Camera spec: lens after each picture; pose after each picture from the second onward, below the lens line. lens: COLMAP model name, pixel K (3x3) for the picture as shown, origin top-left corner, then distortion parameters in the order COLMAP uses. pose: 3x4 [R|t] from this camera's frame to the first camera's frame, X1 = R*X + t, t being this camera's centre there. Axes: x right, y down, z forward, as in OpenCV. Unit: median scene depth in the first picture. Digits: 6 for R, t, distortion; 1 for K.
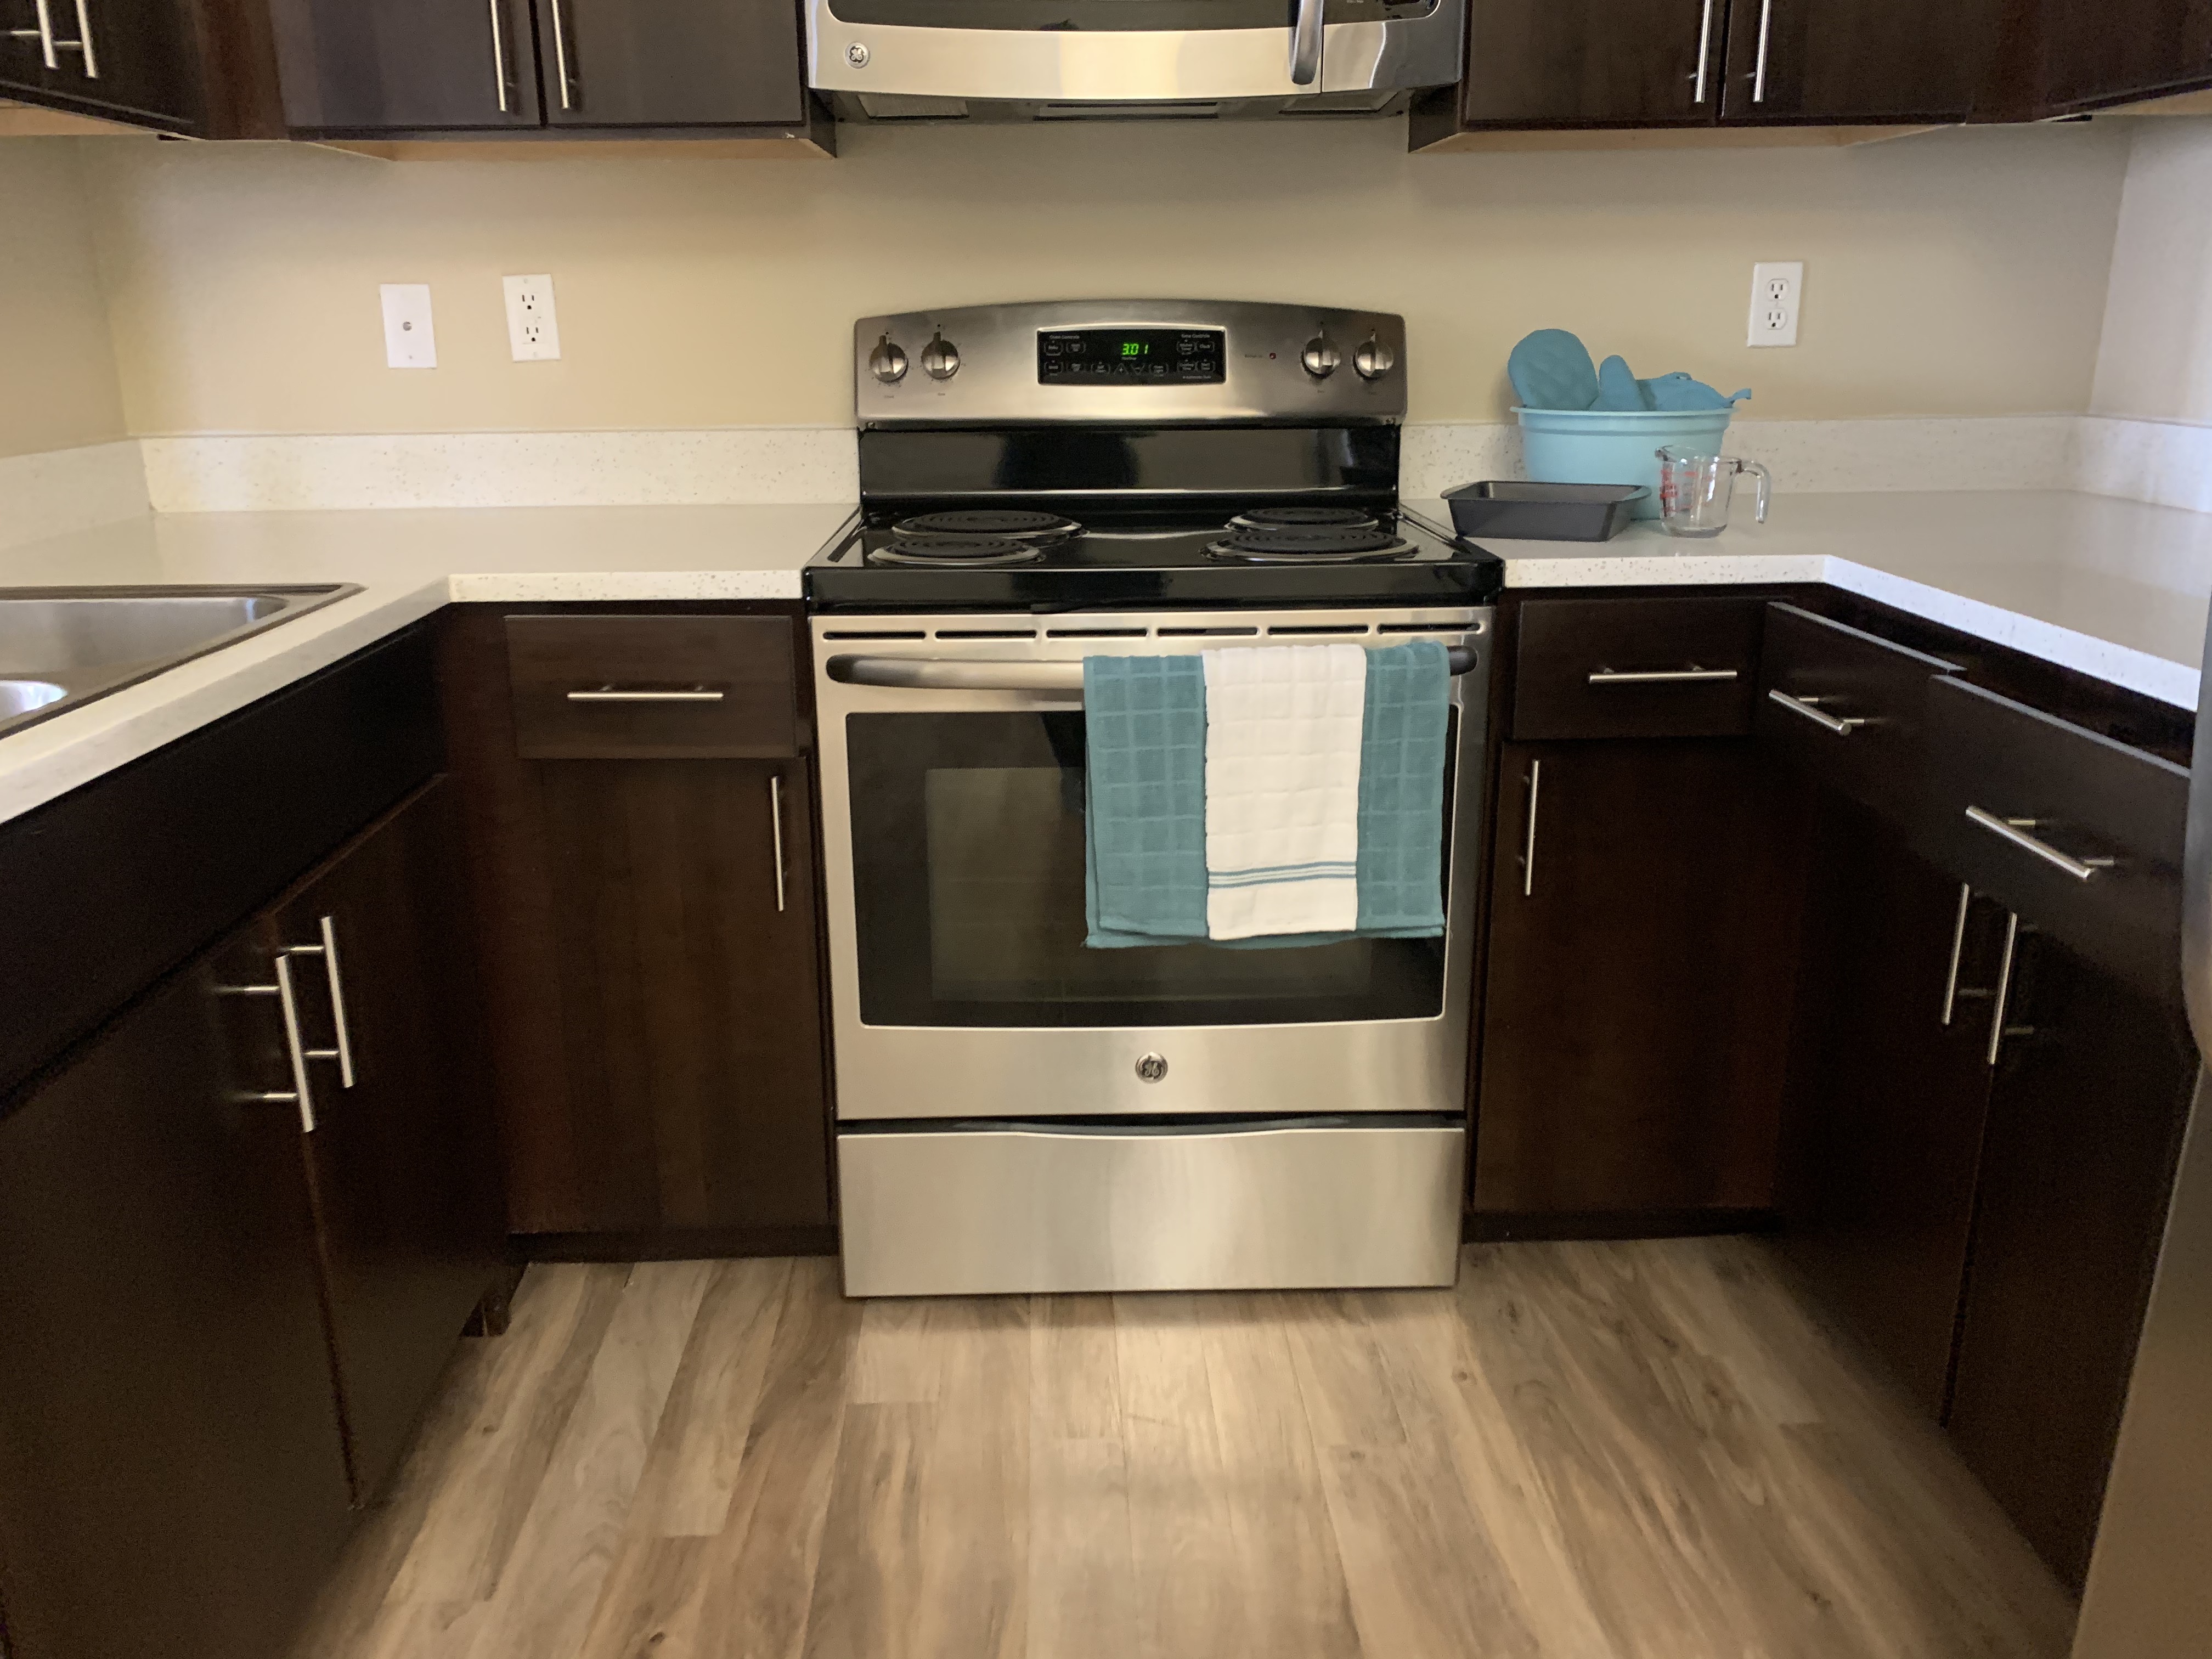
lens RADIAL K [[1698.3, 0, 1083.1], [0, 1698.3, 813.9], [0, 0, 1]] dist [0.017000, -0.014977]
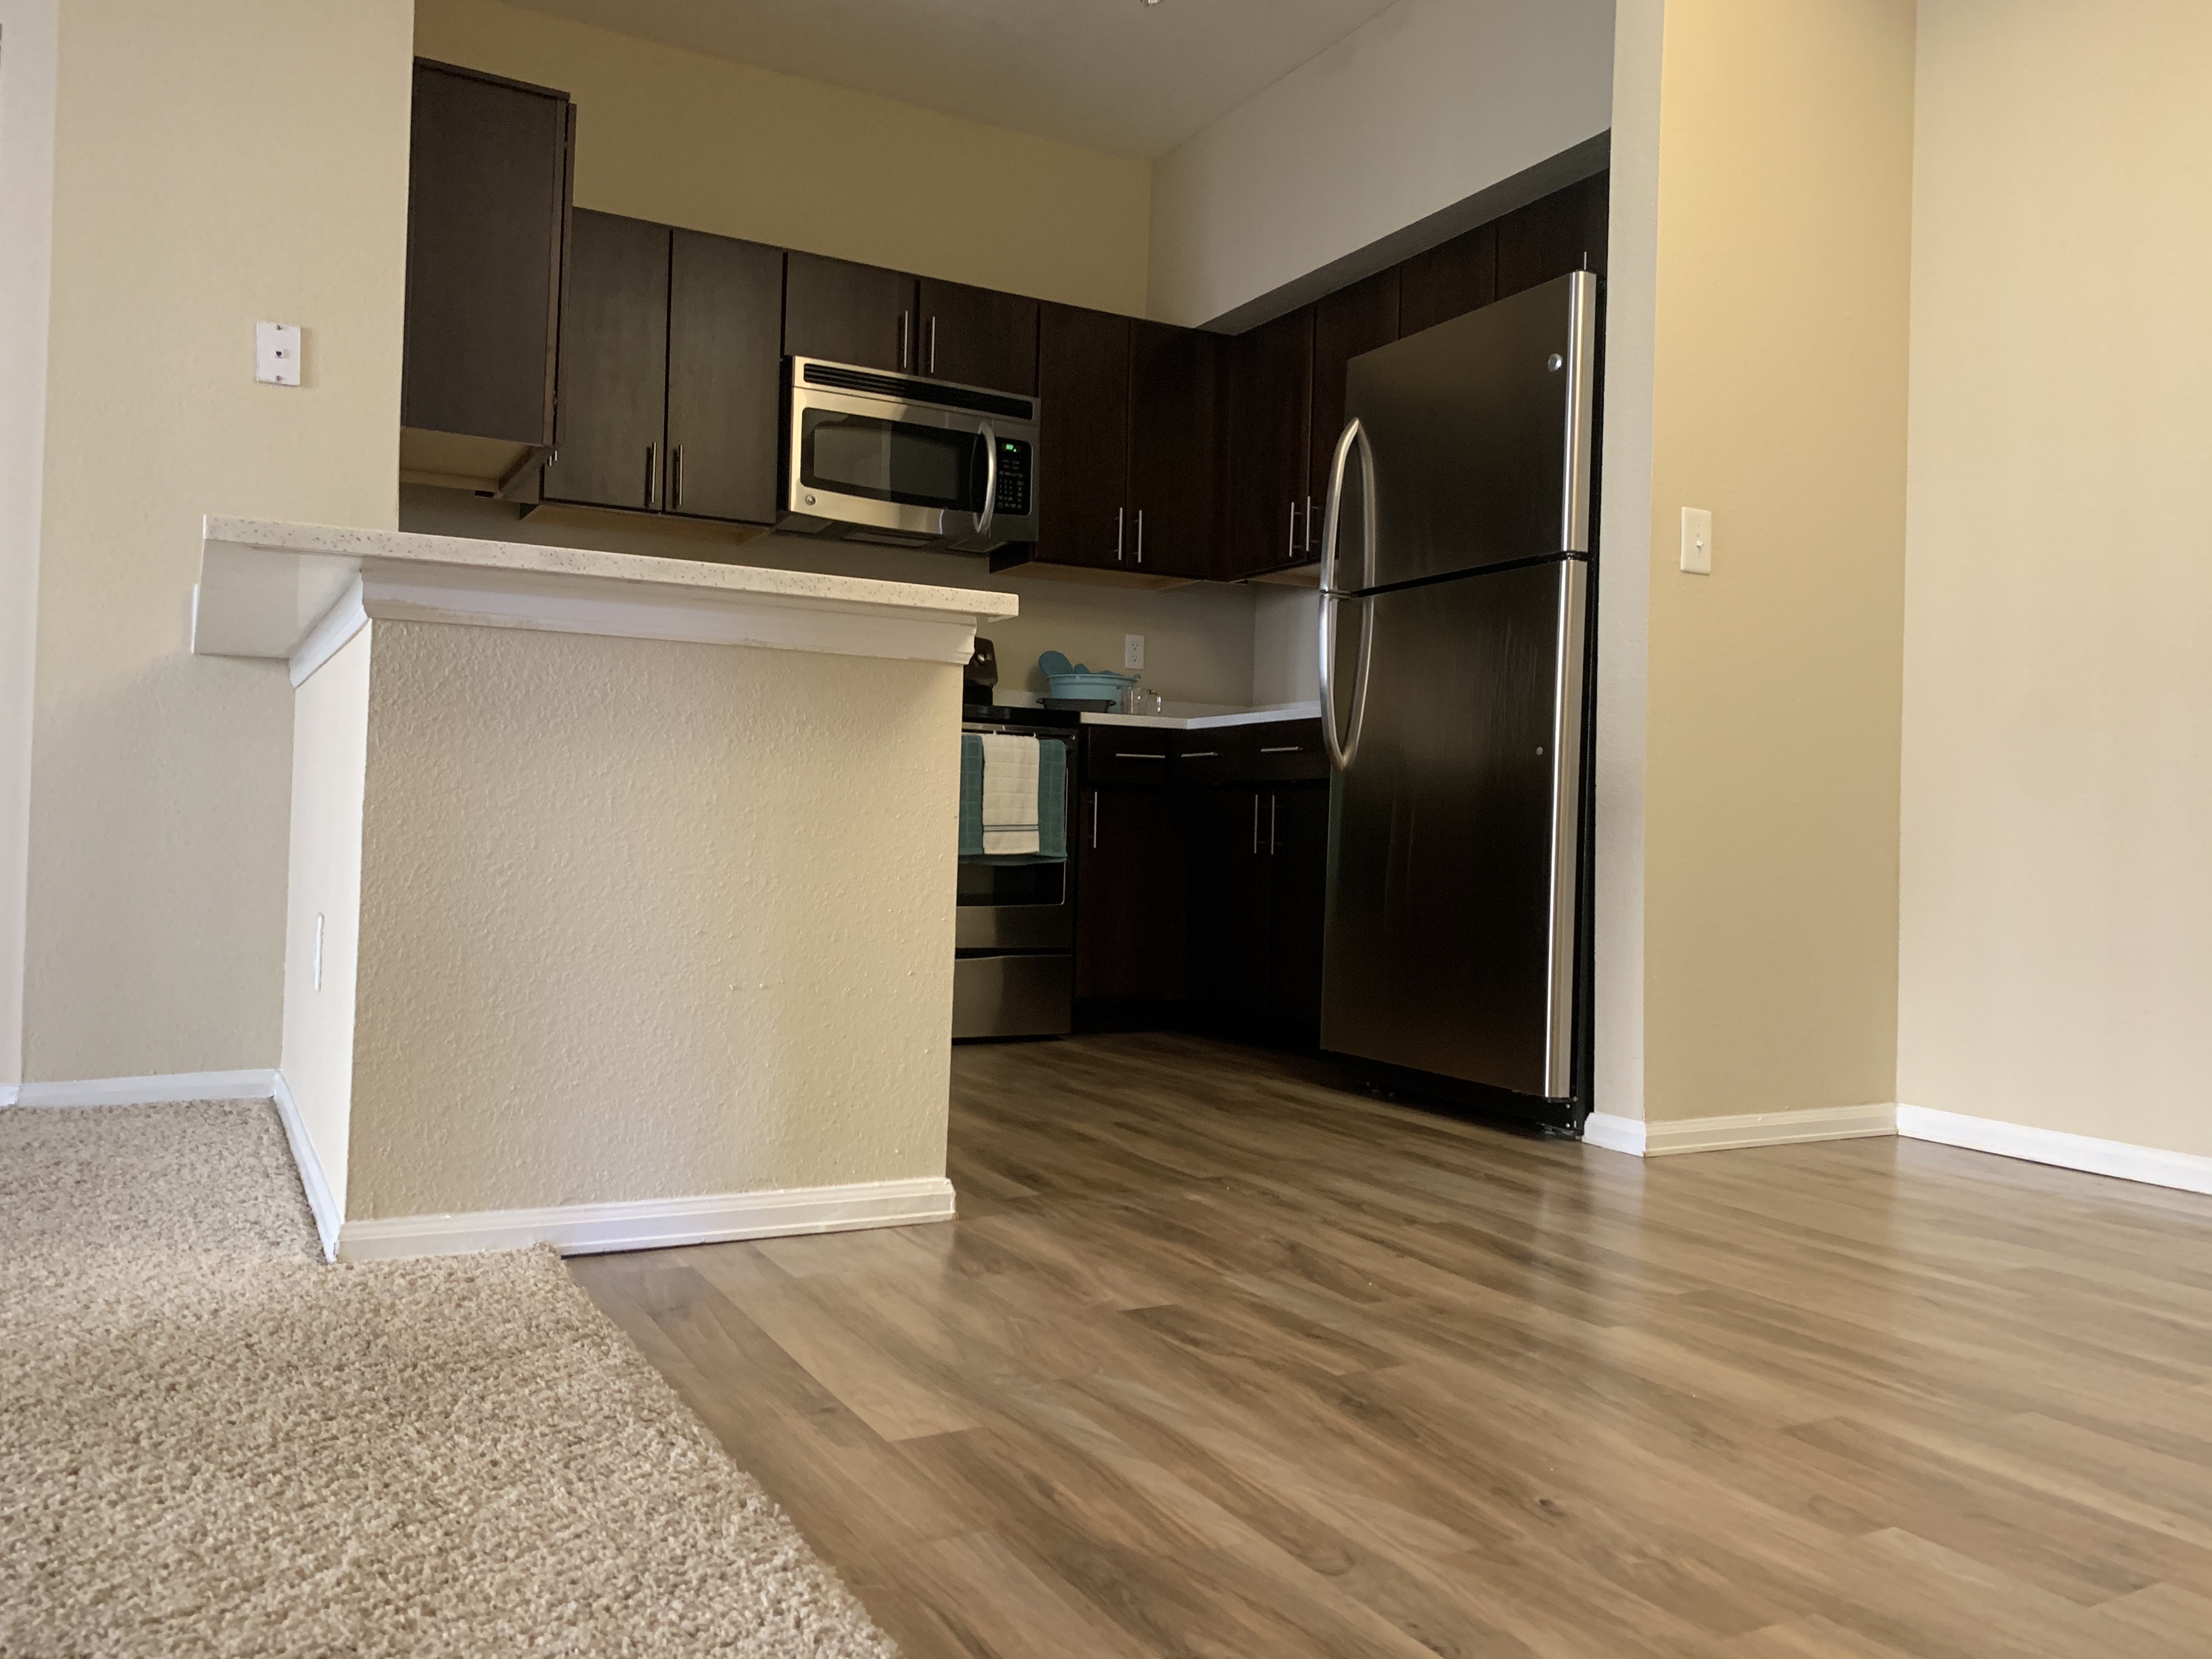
lens RADIAL K [[1698.3, 0, 1112.0], [0, 1698.3, 809.2], [0, 0, 1]] dist [0.017000, -0.014977]
pose [[0.881794, 0.042581, 0.469709, -0.886497], [0.097198, 0.958130, -0.269331, 0.669334], [-0.461511, 0.283149, 0.840734, -1.108352]]
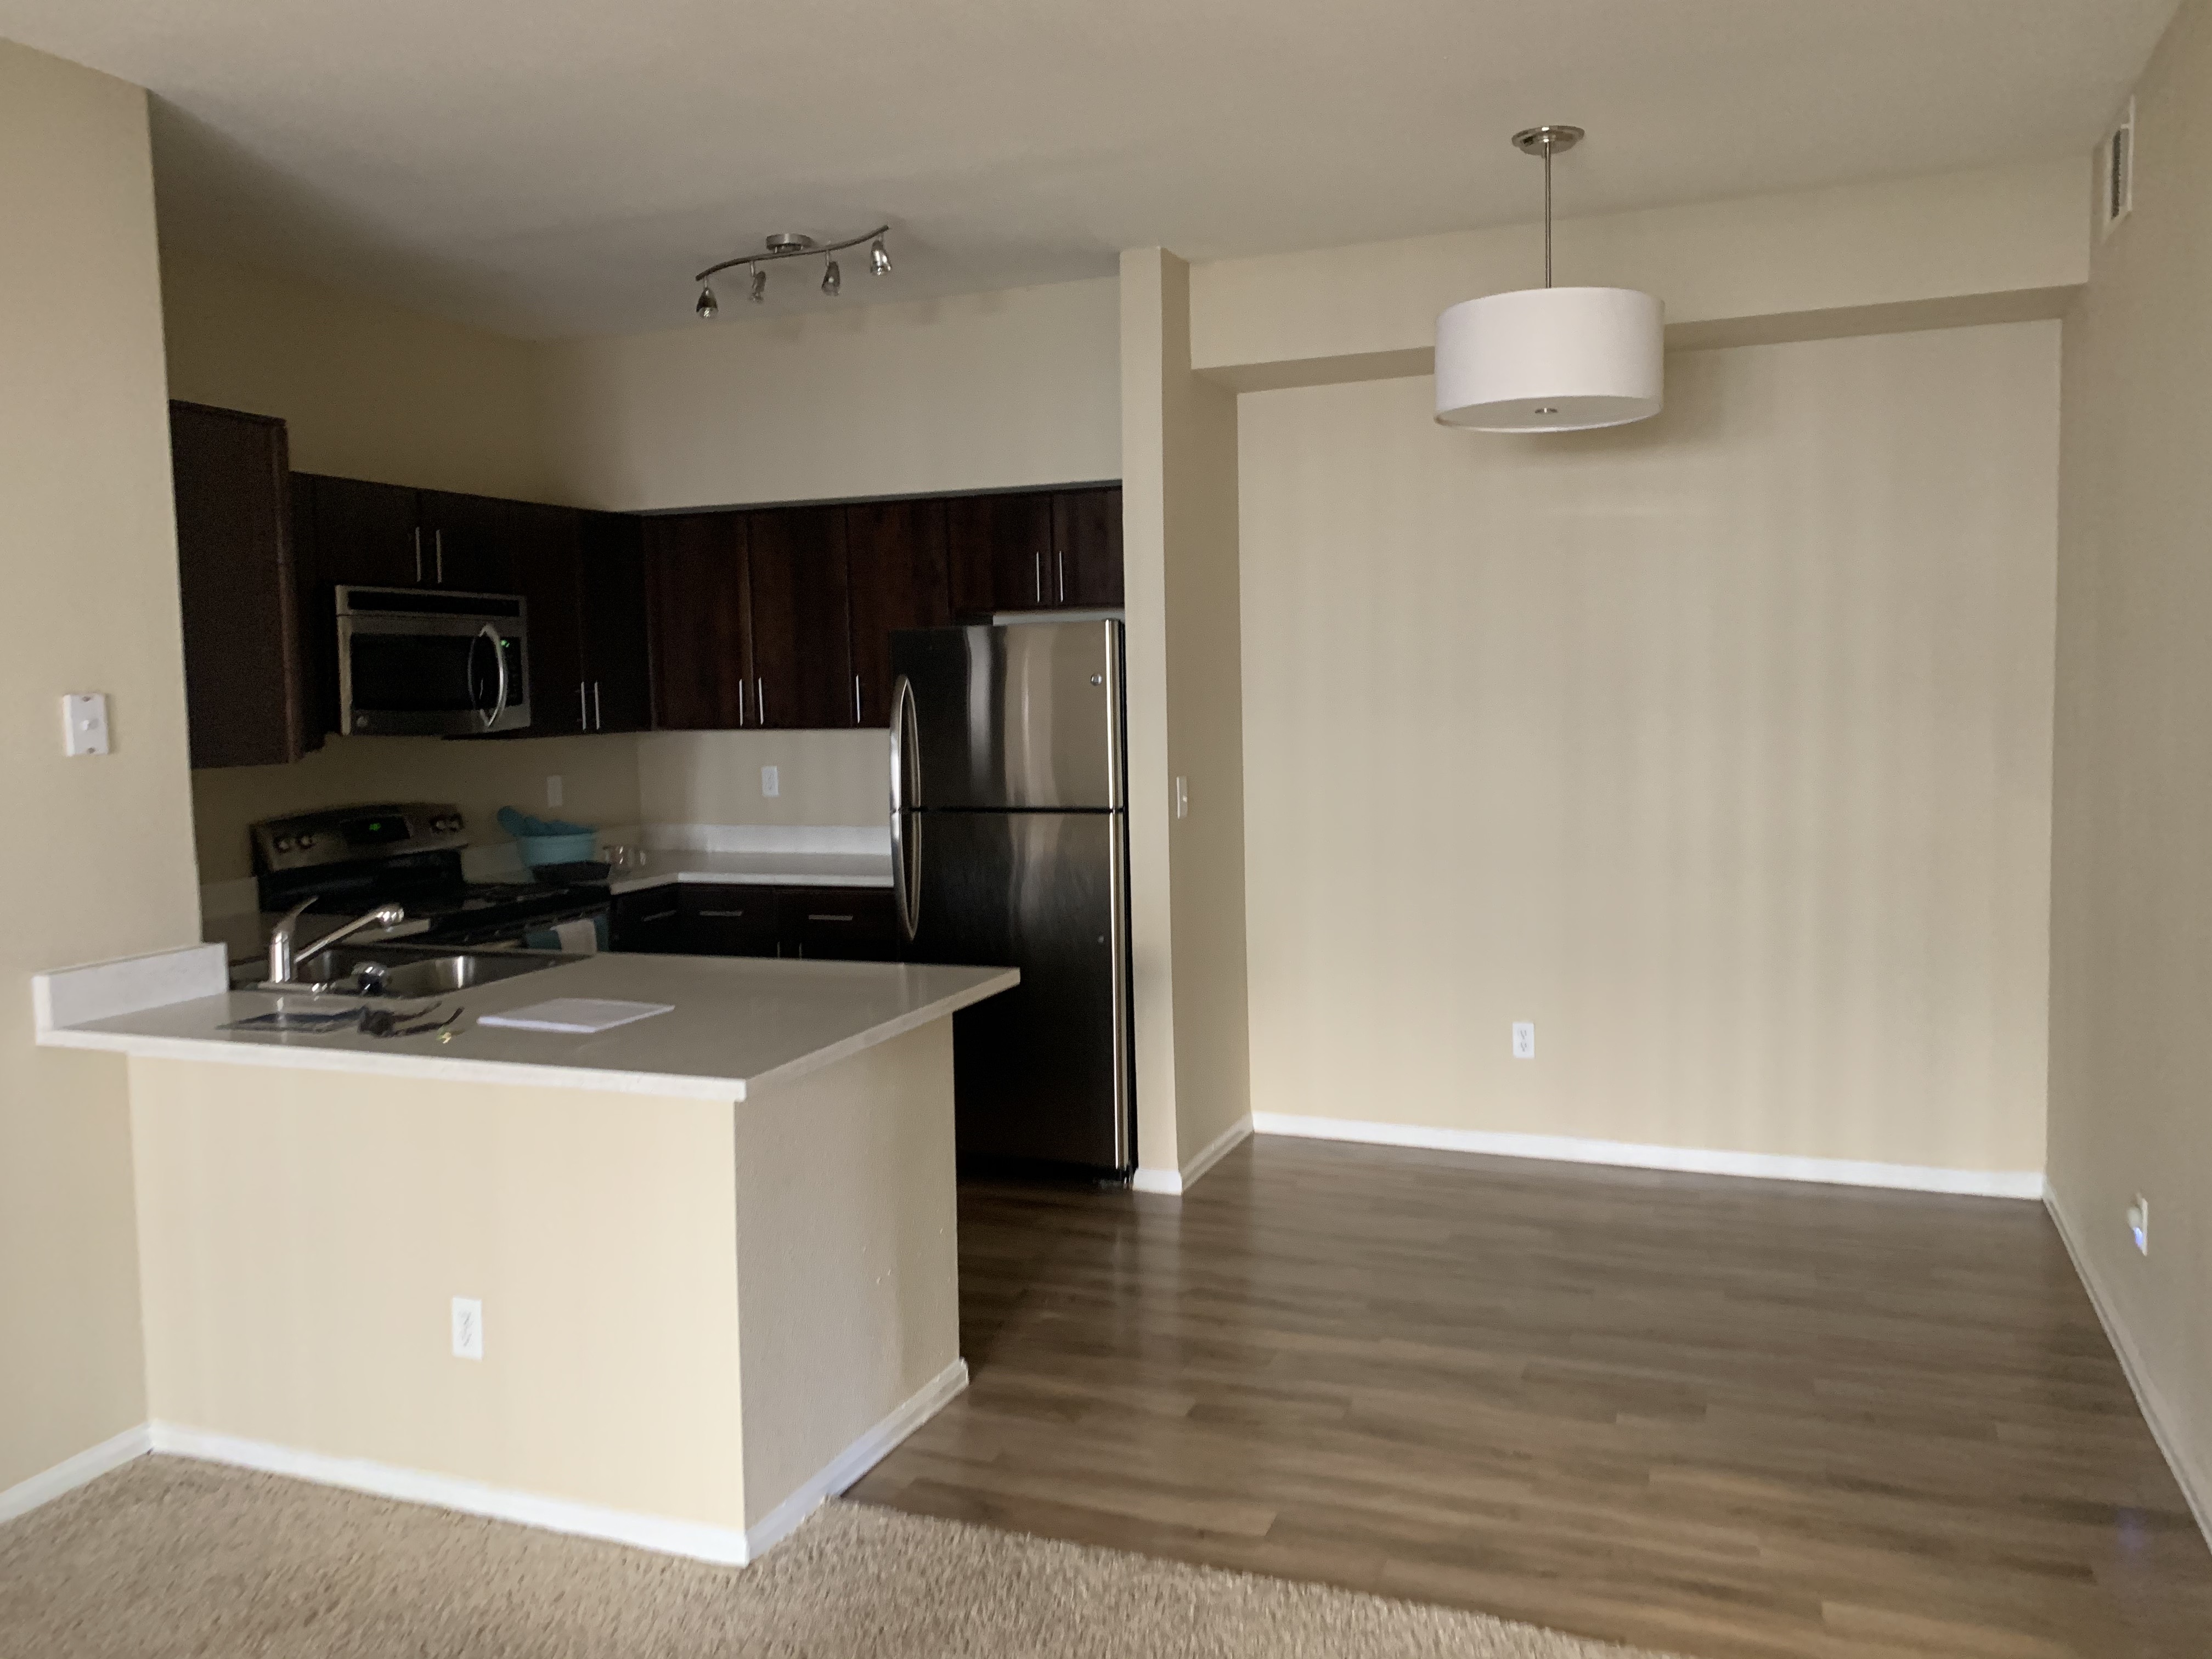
lens RADIAL K [[1698.3, 0, 1130.1], [0, 1698.3, 759.7], [0, 0, 1]] dist [0.017000, -0.014977]
pose [[0.371066, -0.044570, 0.927536, -2.091893], [0.278816, 0.958108, -0.065503, 0.092259], [-0.885760, 0.282918, 0.367948, -0.935923]]
